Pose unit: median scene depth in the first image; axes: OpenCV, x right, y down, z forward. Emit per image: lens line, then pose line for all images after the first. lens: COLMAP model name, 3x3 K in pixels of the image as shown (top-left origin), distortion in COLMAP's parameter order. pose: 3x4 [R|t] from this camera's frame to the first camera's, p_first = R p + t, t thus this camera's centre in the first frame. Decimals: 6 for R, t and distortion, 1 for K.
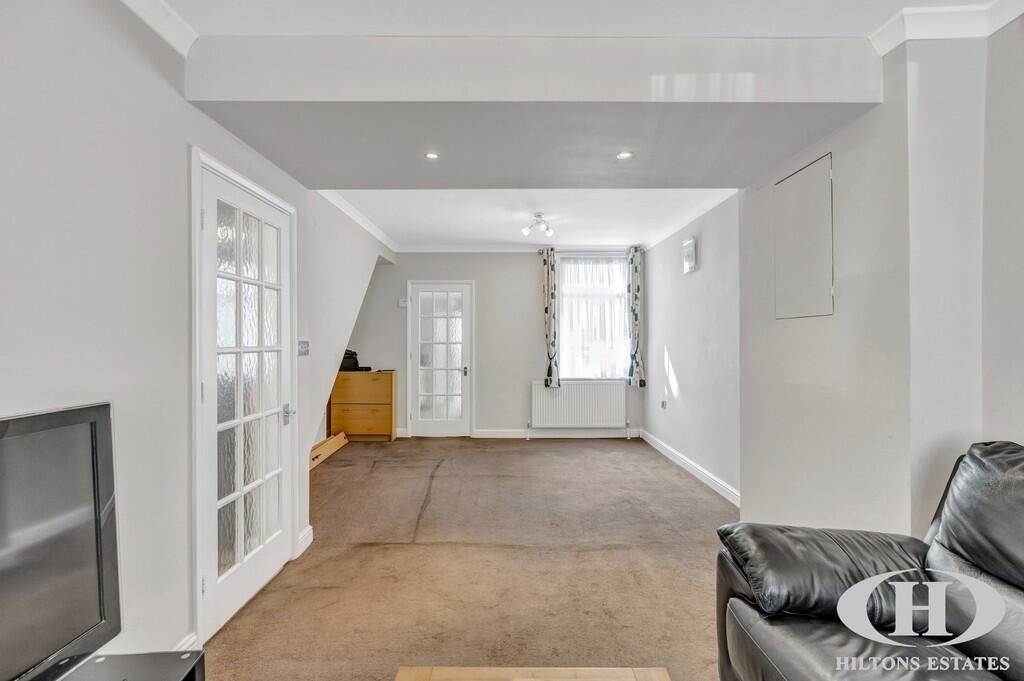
lens RADIAL K [[485.6, 0, 498.3], [0, 485.6, 336.6], [0, 0, 1]] dist [0.001790, 0.000451]
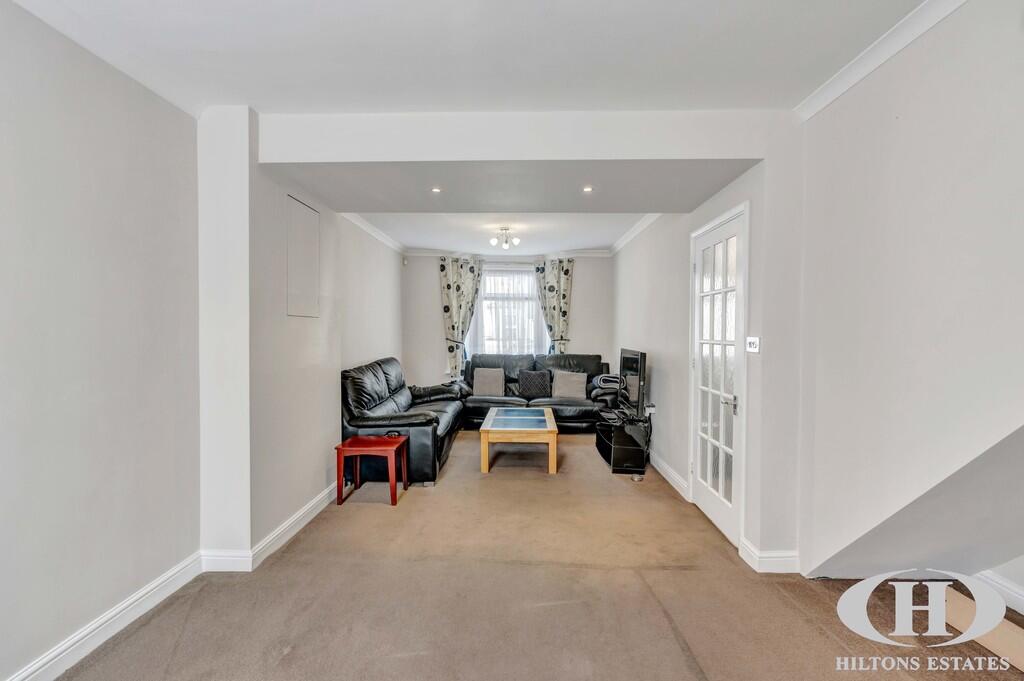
lens RADIAL K [[485.6, 0, 498.3], [0, 485.6, 336.6], [0, 0, 1]] dist [0.001790, 0.000451]
pose [[-0.999601, -0.000505, 0.028235, 0.056450], [-0.000350, 0.999985, 0.005525, 0.003116], [-0.028237, 0.005513, -0.999586, 2.227112]]
